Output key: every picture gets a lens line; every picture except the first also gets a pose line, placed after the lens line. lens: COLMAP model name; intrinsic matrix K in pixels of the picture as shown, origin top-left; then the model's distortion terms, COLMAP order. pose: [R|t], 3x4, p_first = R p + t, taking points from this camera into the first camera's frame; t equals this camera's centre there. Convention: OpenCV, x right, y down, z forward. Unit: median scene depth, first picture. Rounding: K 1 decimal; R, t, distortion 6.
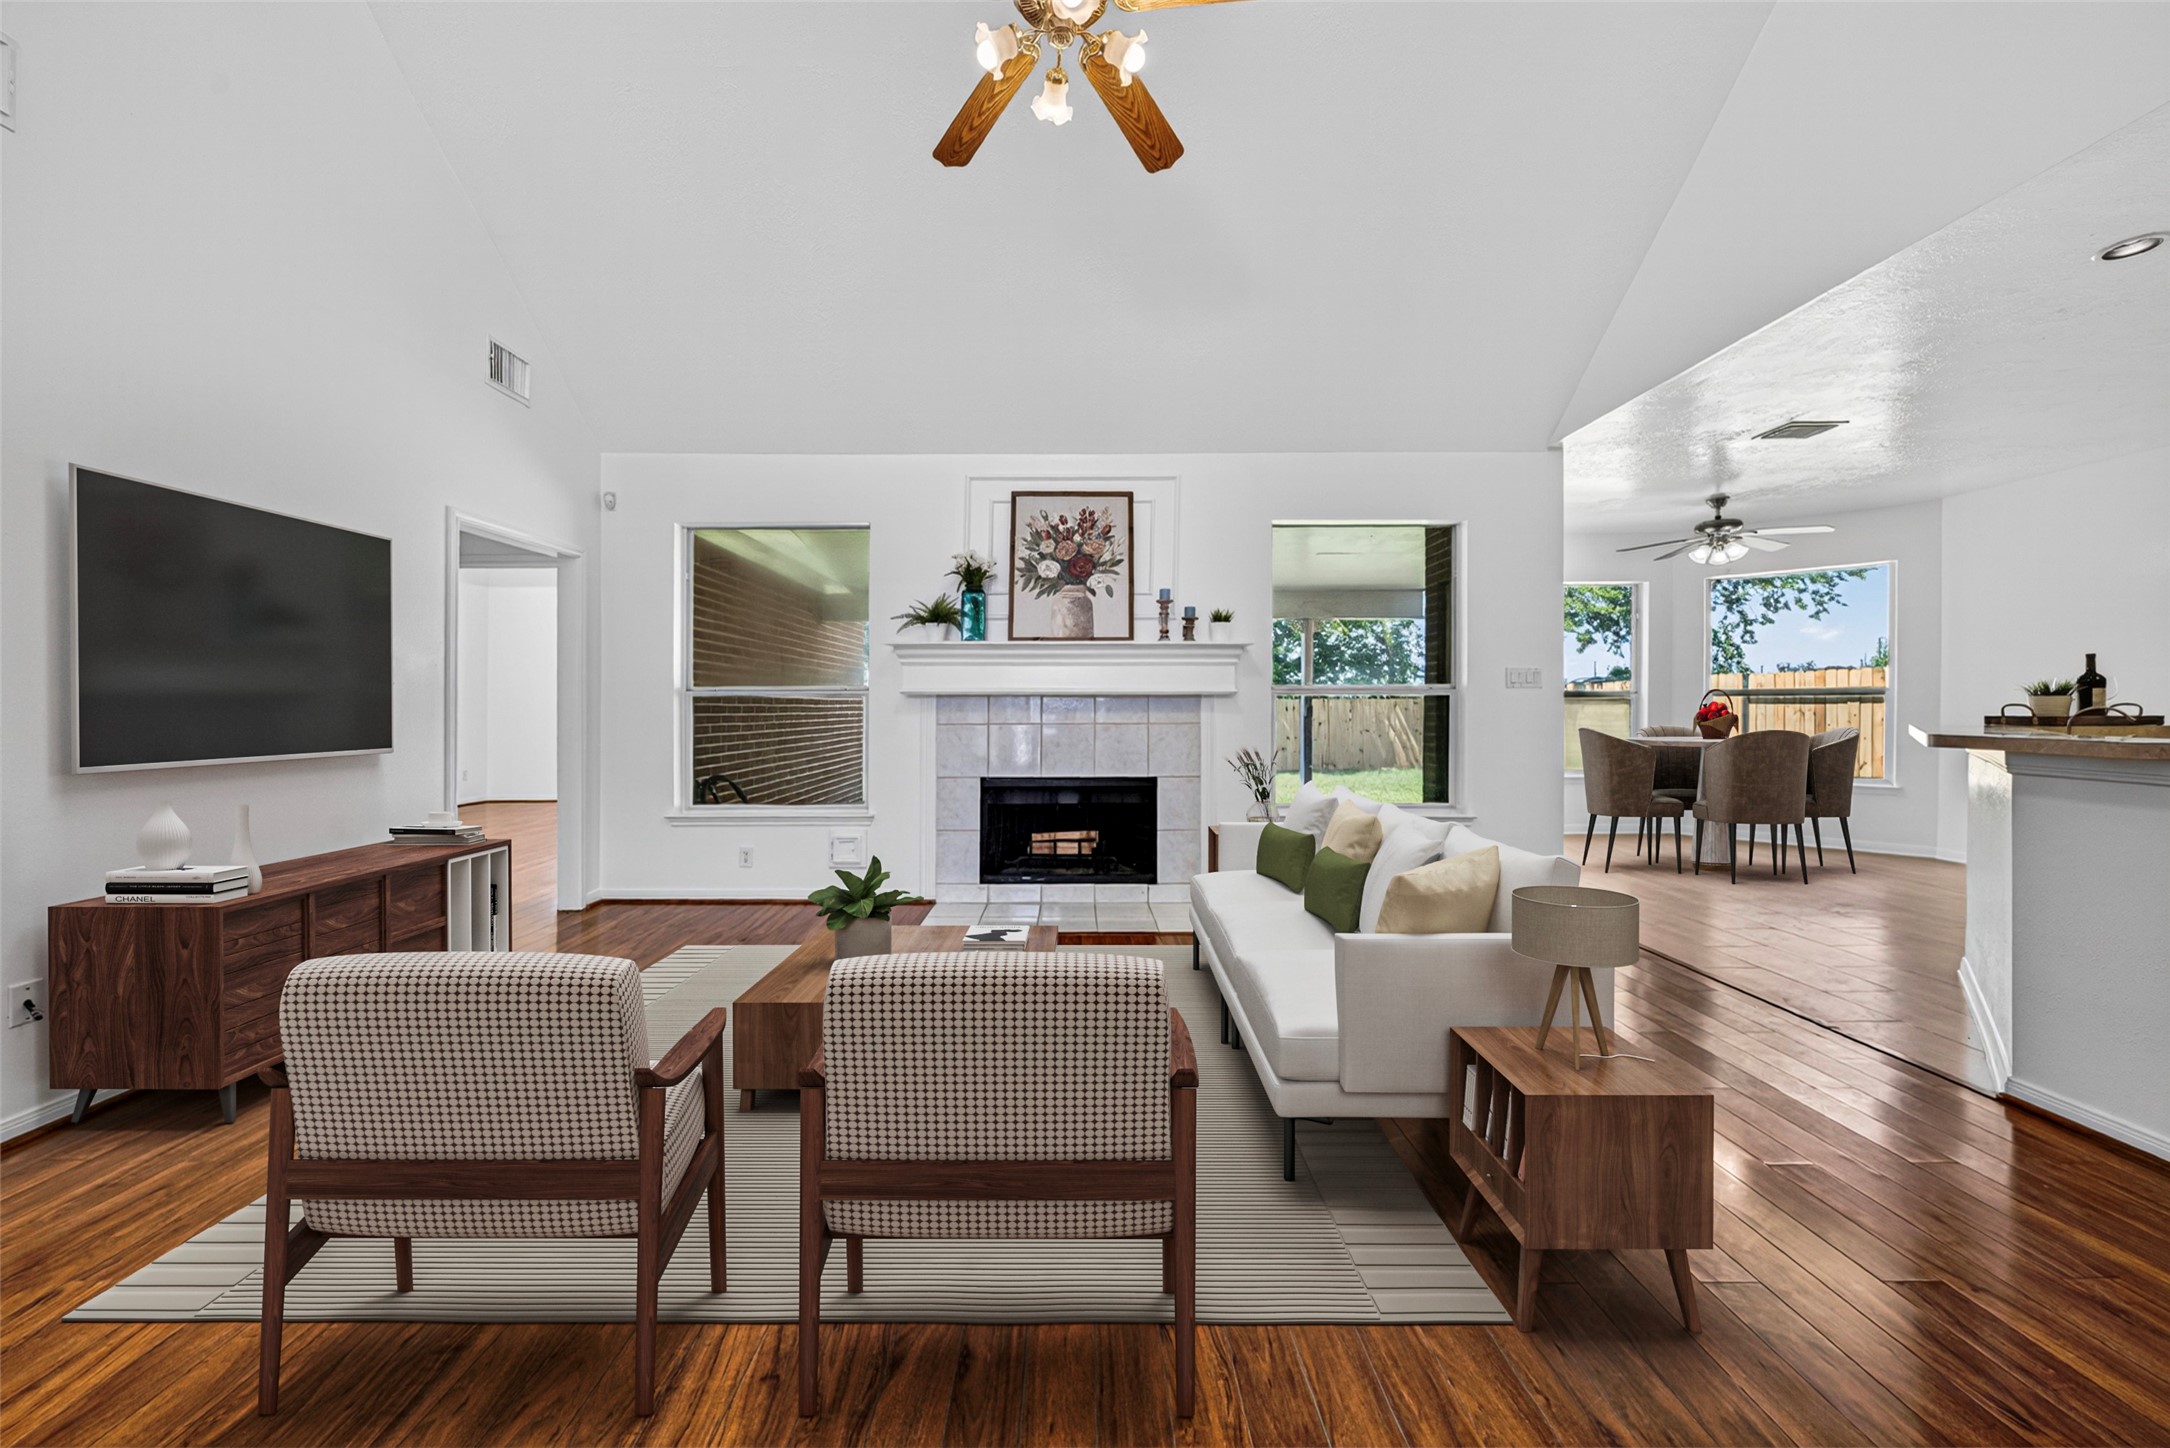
lens RADIAL K [[754.3, 0, 1081.9], [0, 754.3, 708.9], [0, 0, 1]] dist [-0.006313, 0.000061]
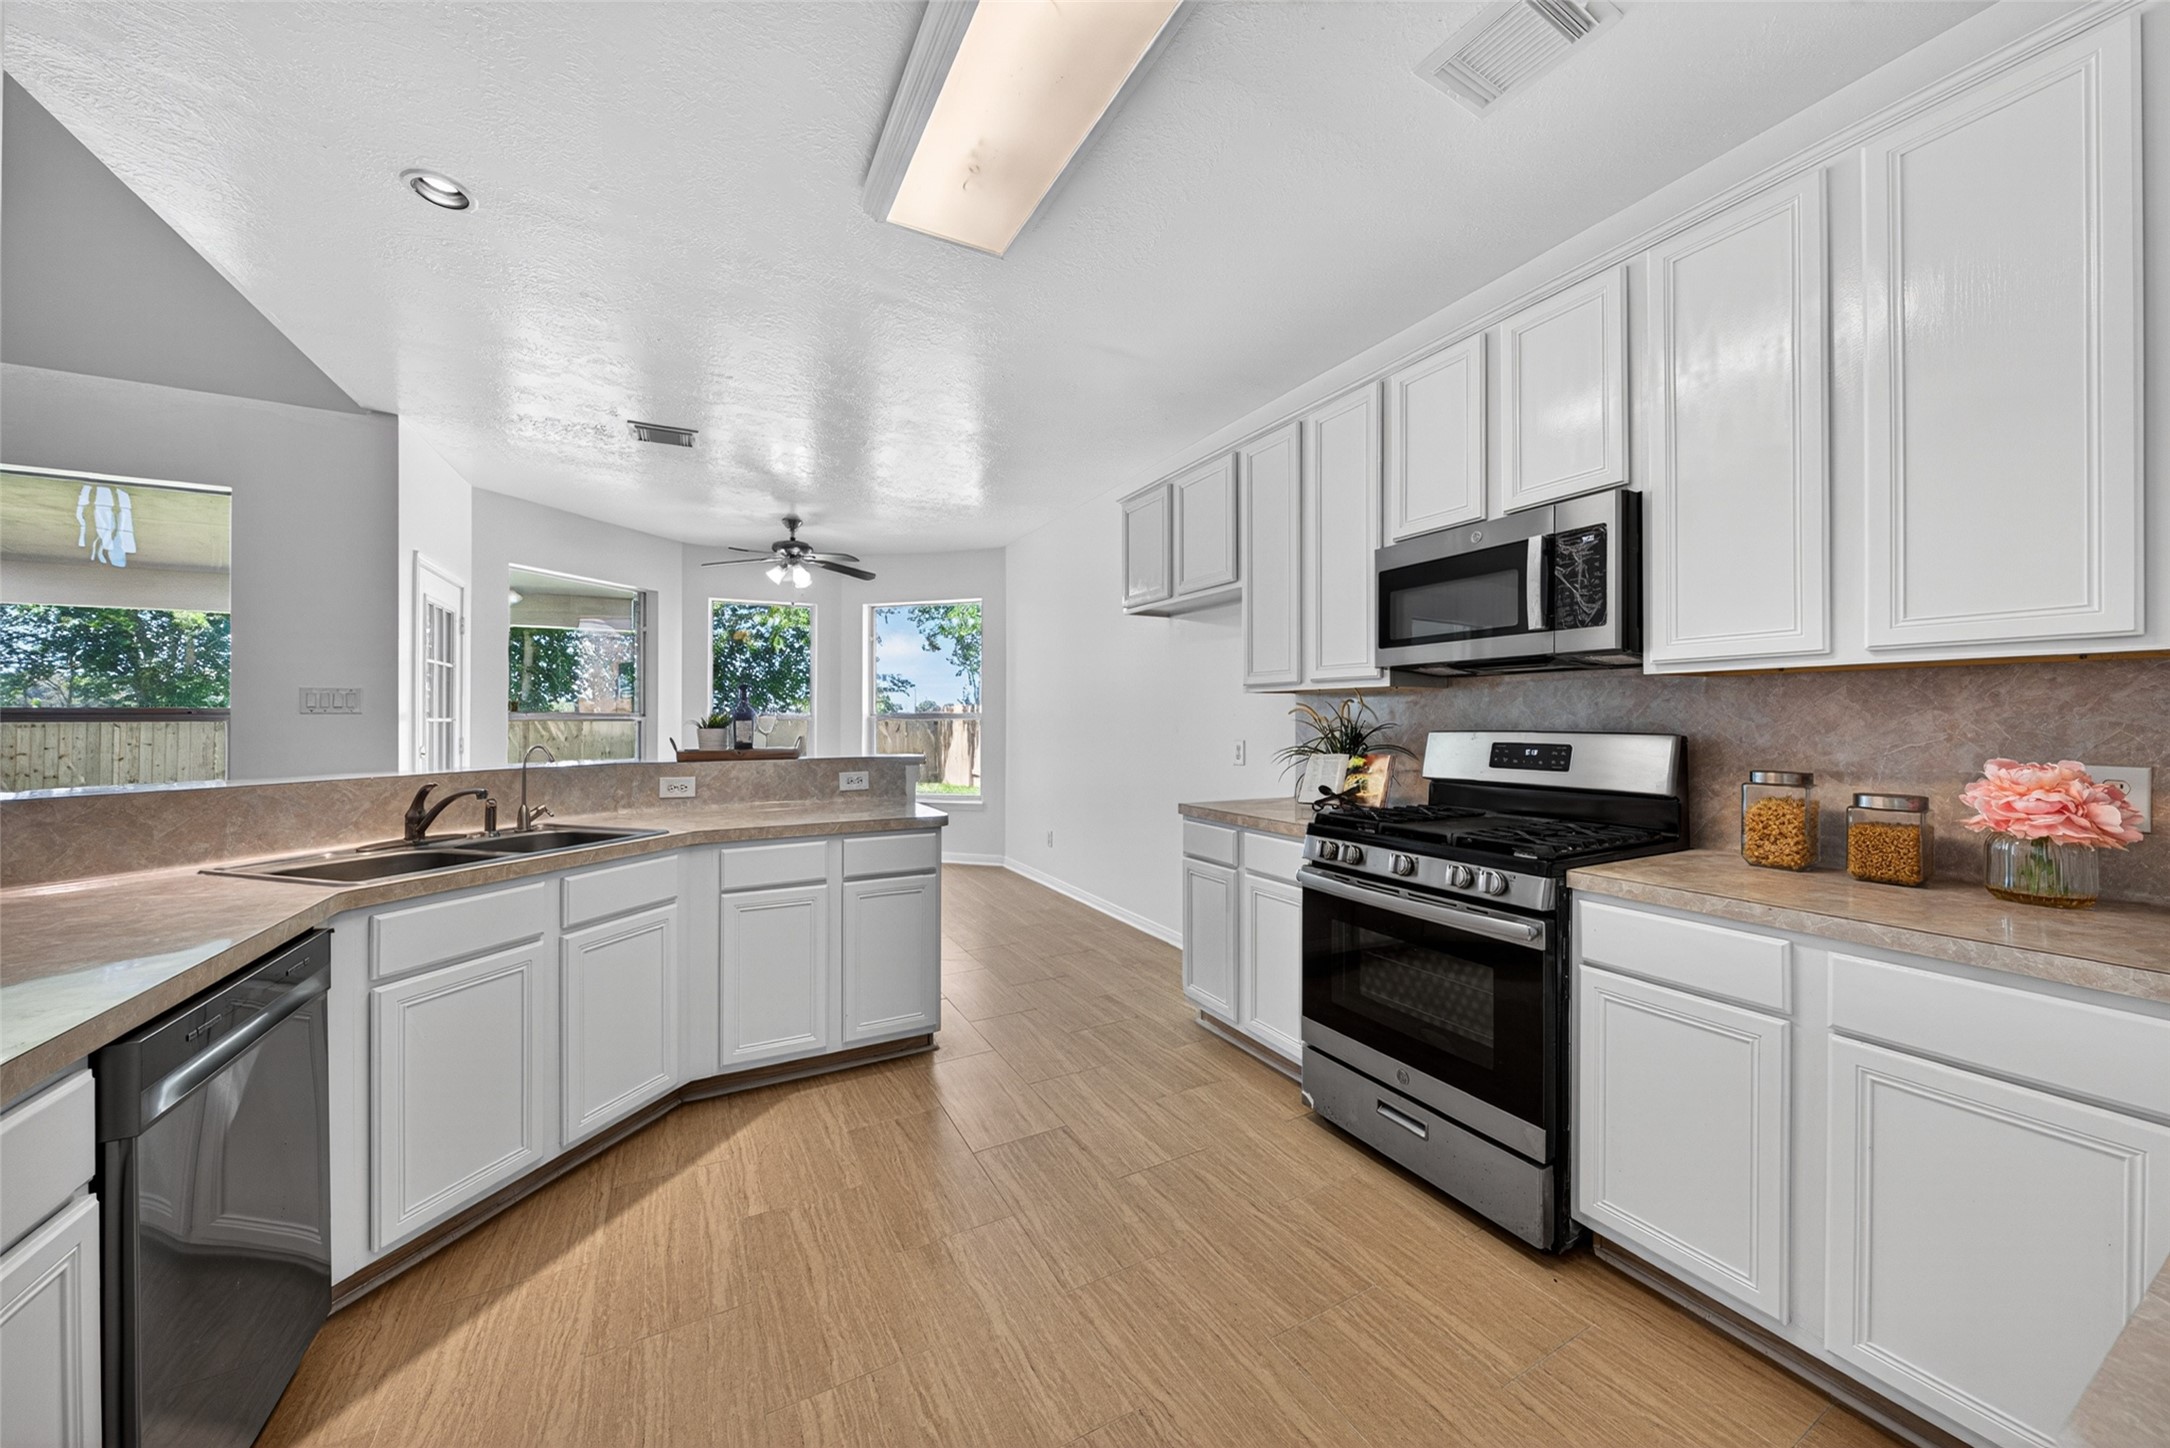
lens RADIAL K [[754.3, 0, 1089.3], [0, 754.3, 725.0], [0, 0, 1]] dist [-0.006313, 0.000061]
pose [[0.880092, 0.002282, 0.474797, 0.911183], [-0.000742, 0.999994, -0.003431, -0.013854], [-0.474802, 0.002668, 0.880089, -0.051969]]
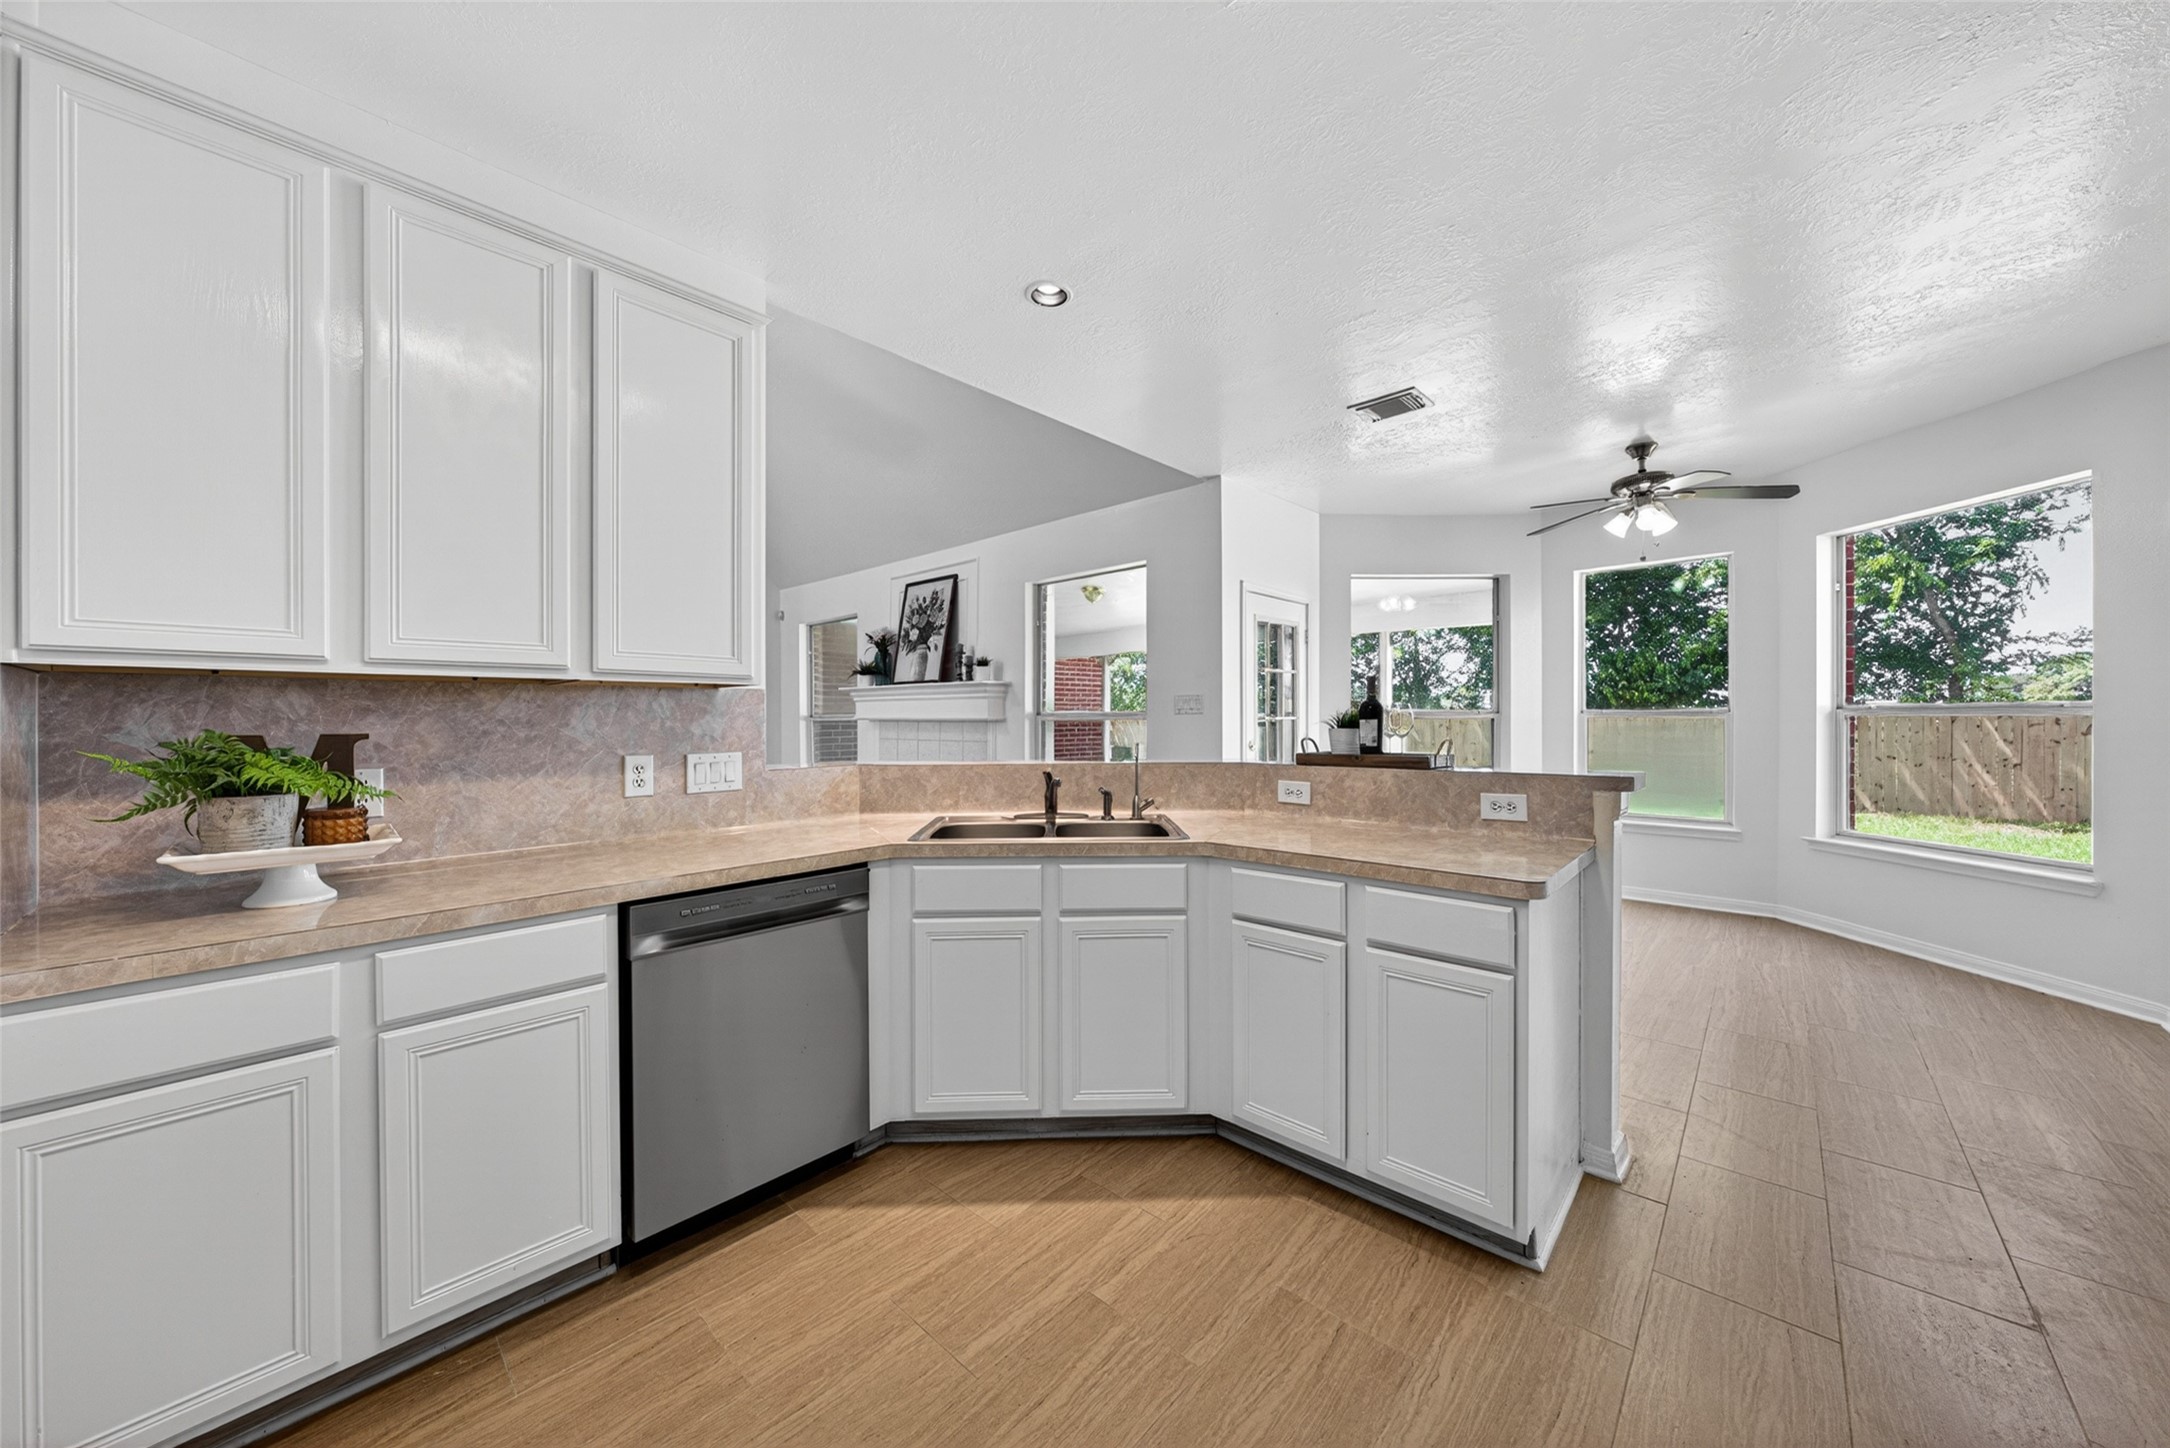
lens RADIAL K [[754.3, 0, 1078.5], [0, 754.3, 720.6], [0, 0, 1]] dist [-0.006313, 0.000061]
pose [[0.733265, 0.002317, -0.679939, 1.186146], [-0.003939, 0.999992, -0.000841, -0.017628], [0.679932, 0.003295, 0.733268, 0.136455]]
